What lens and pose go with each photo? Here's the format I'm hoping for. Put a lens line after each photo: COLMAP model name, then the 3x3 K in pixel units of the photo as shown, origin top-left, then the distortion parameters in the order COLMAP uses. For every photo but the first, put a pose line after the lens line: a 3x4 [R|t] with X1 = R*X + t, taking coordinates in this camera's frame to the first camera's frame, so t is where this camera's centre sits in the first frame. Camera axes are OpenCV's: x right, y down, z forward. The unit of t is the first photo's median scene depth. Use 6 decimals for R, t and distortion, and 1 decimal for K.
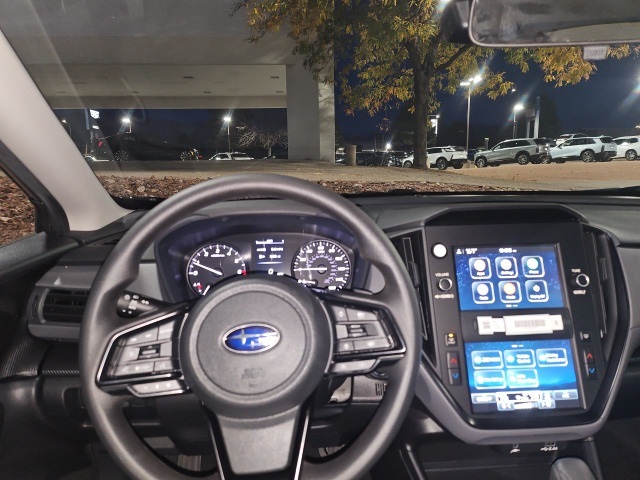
lens RADIAL K [[440.4, 0, 318.5], [0, 440.4, 241.1], [0, 0, 1]] dist [0.032038, -0.008002]
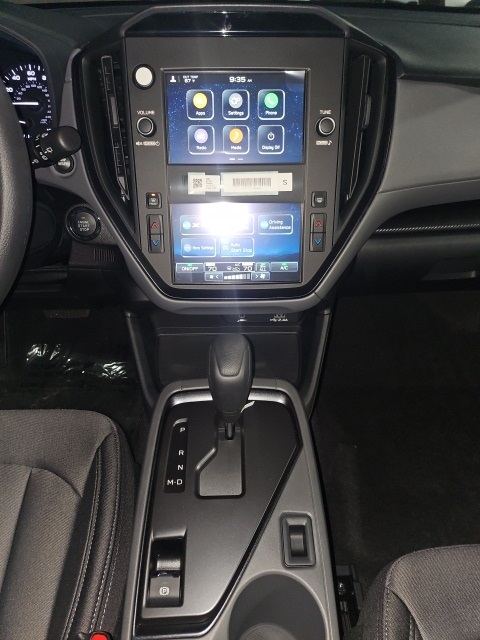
lens RADIAL K [[440.4, 0, 241.4], [0, 440.4, 322.7], [0, 0, 1]] dist [0.032038, -0.008002]
pose [[0.999213, 0.036312, -0.015970, 0.466277], [-0.025053, 0.889800, 0.455662, 0.045107], [0.030756, -0.454904, 0.890009, 0.160887]]
